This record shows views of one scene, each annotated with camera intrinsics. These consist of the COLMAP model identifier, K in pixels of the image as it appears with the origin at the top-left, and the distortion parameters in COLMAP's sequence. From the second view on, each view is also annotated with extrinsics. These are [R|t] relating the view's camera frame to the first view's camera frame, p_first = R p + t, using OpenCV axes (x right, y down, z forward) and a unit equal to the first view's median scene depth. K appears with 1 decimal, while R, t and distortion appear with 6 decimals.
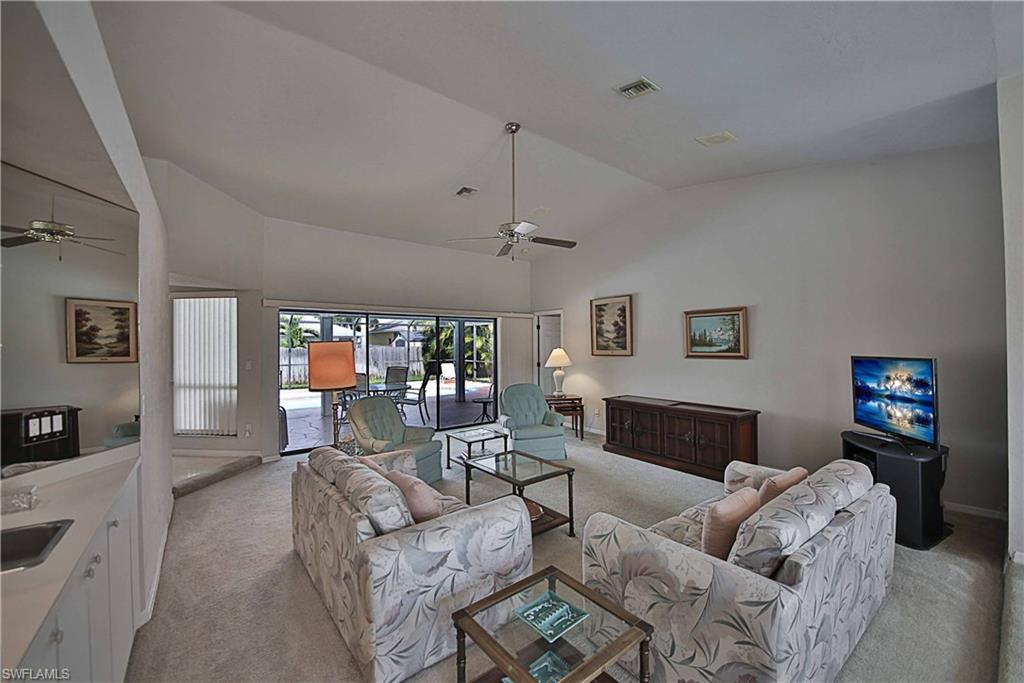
lens RADIAL K [[398.9, 0, 512.0], [0, 398.9, 341.5], [0, 0, 1]] dist [0.001772, 0.000059]
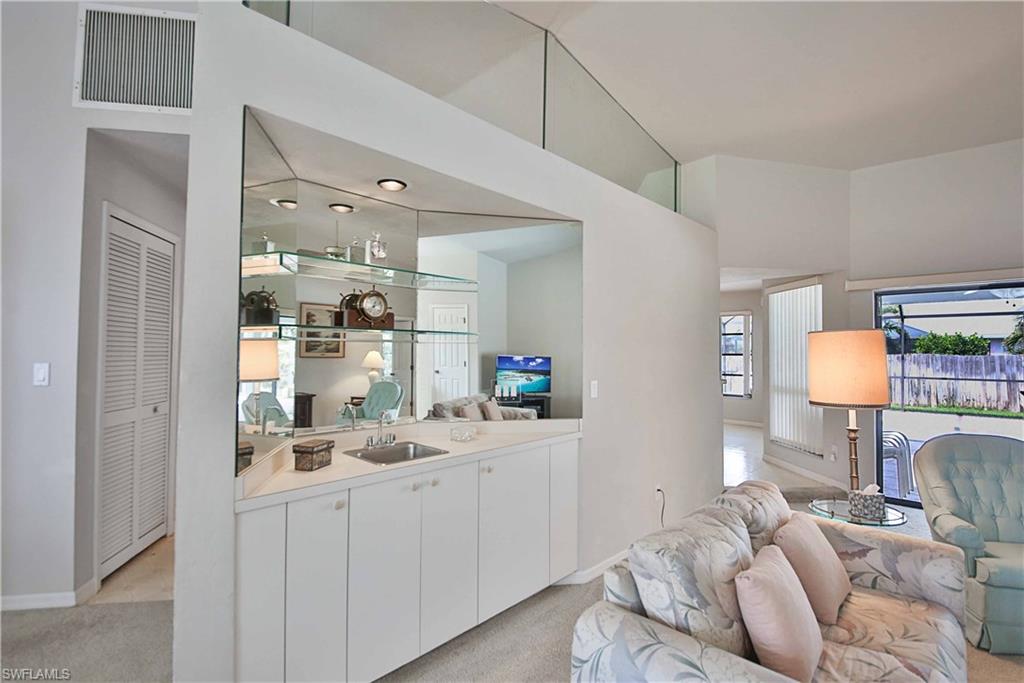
lens RADIAL K [[472.2, 0, 512.0], [0, 472.2, 341.5], [0, 0, 1]] dist [-0.000645, -0.000183]
pose [[0.145127, -0.011138, -0.989350, 0.125988], [-0.002586, 0.999929, -0.011637, 0.014989], [0.989410, 0.004248, 0.145088, 0.206832]]
